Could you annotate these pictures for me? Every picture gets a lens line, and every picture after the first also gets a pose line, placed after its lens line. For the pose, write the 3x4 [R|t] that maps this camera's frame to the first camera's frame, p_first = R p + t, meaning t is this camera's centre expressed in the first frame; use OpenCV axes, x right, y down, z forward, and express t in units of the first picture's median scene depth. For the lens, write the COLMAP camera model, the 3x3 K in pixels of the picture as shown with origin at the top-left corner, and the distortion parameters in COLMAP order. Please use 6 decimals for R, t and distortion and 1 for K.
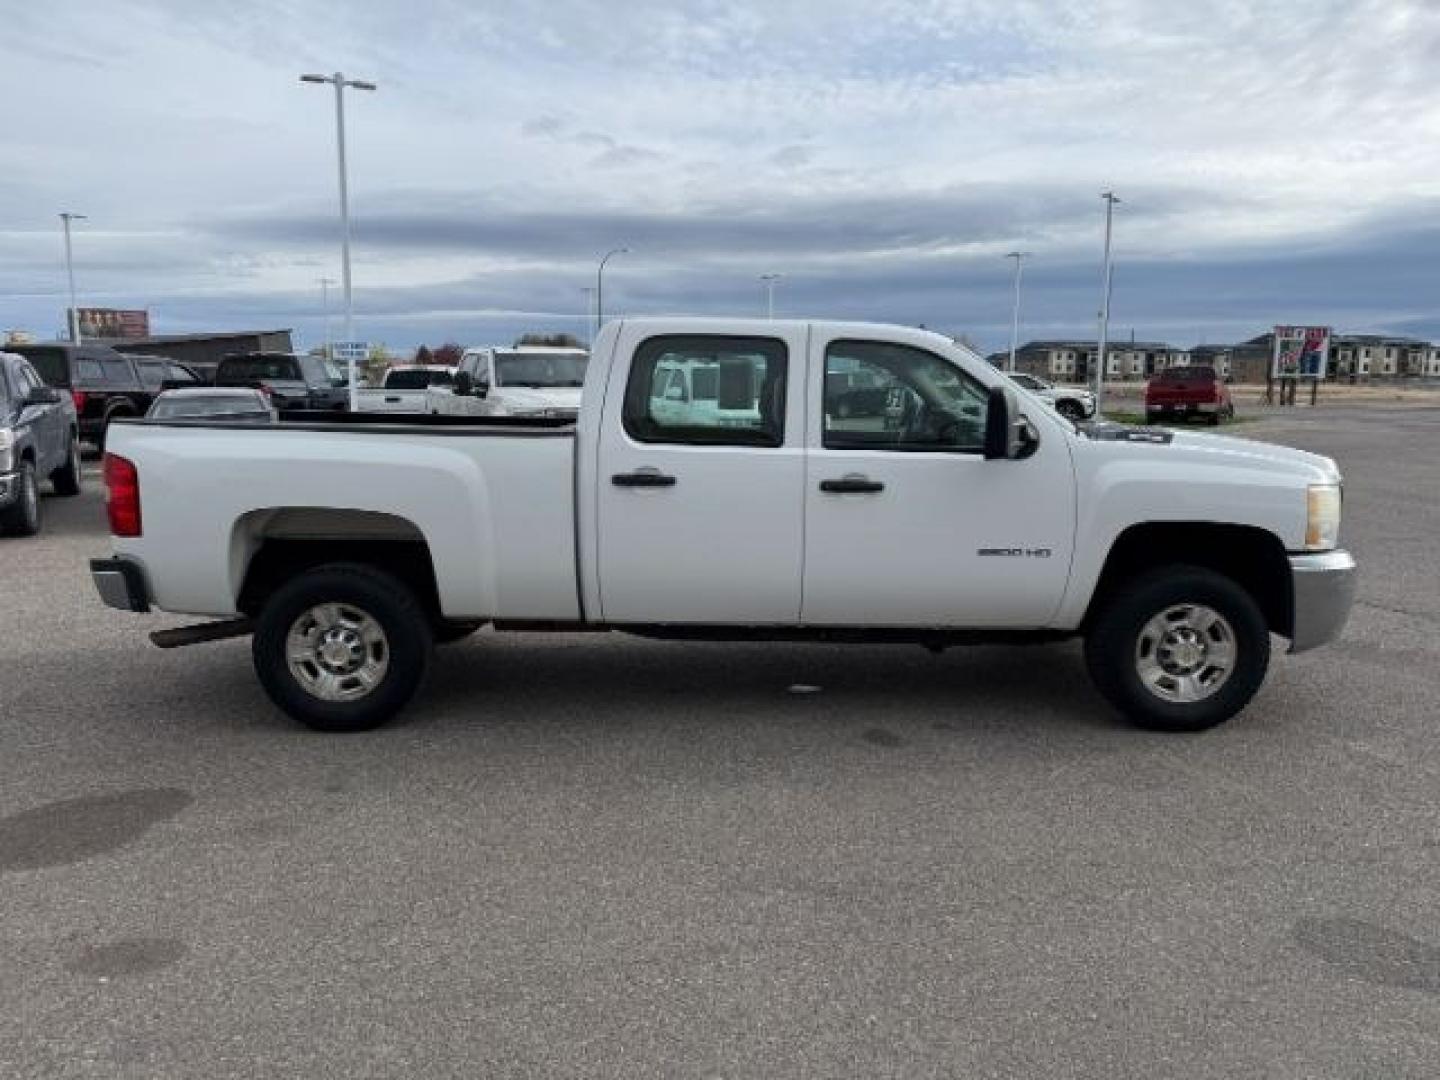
lens RADIAL K [[1028.1, 0, 709.4], [0, 1028.1, 533.7], [0, 0, 1]] dist [0.005591, 0.003128]
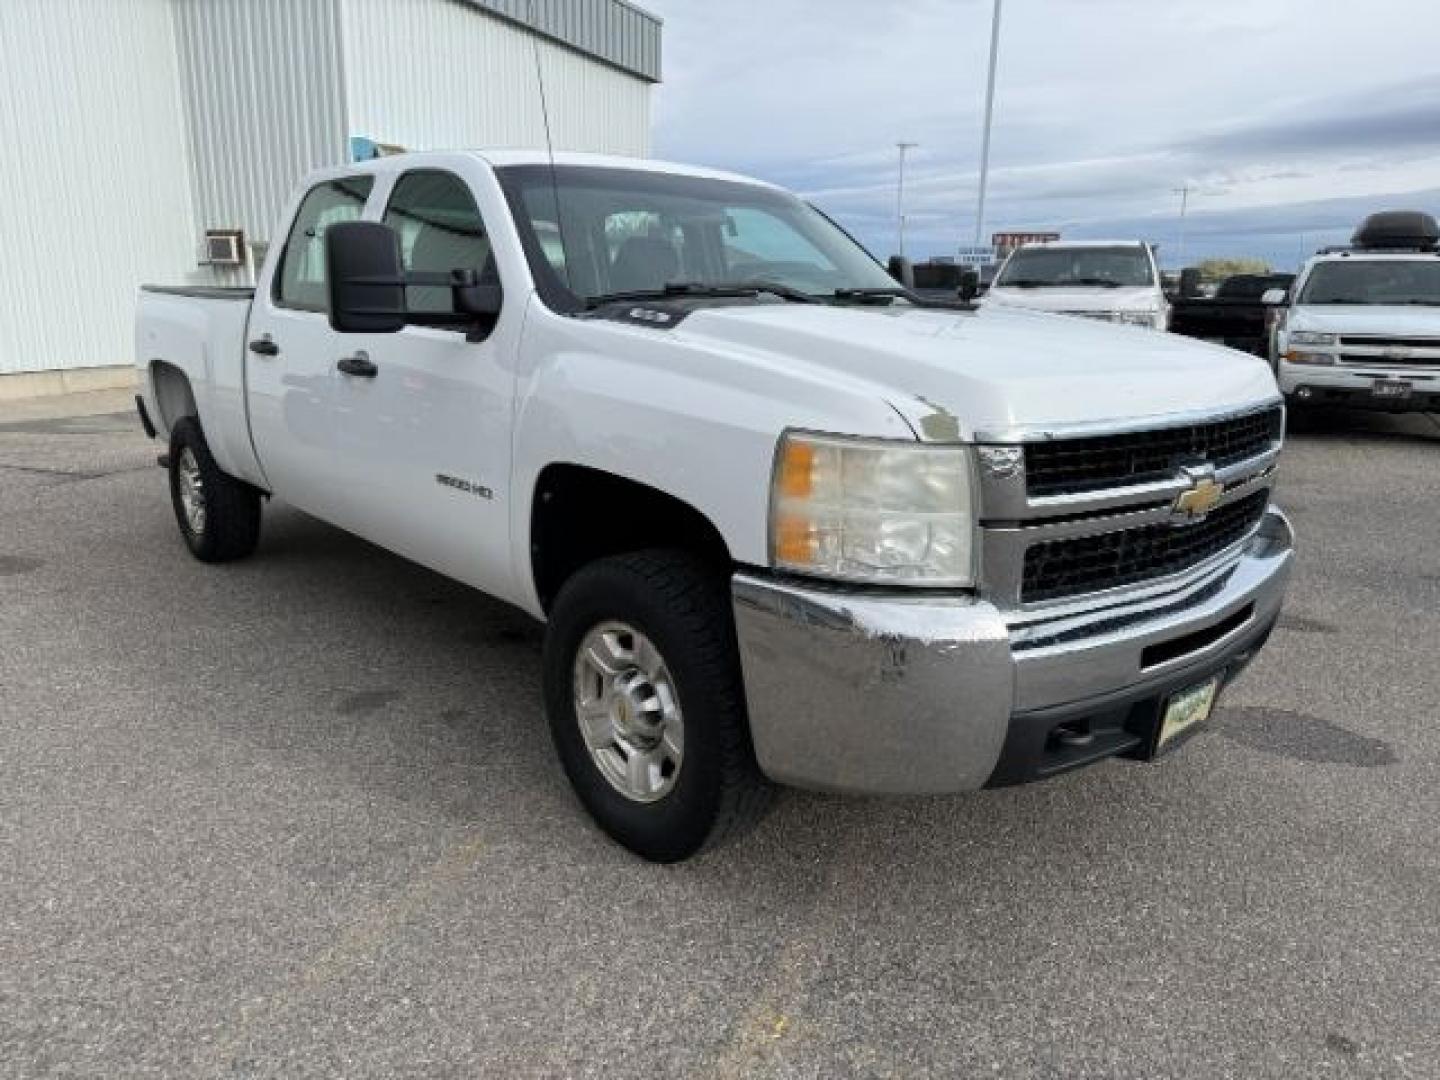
lens RADIAL K [[1028.1, 0, 716.8], [0, 1028.1, 549.1], [0, 0, 1]] dist [0.005591, 0.003128]
pose [[0.661583, 0.186674, -0.726265, 0.234883], [-0.124055, 0.982420, 0.139507, -0.014182], [0.739539, -0.002198, 0.673110, 0.179170]]
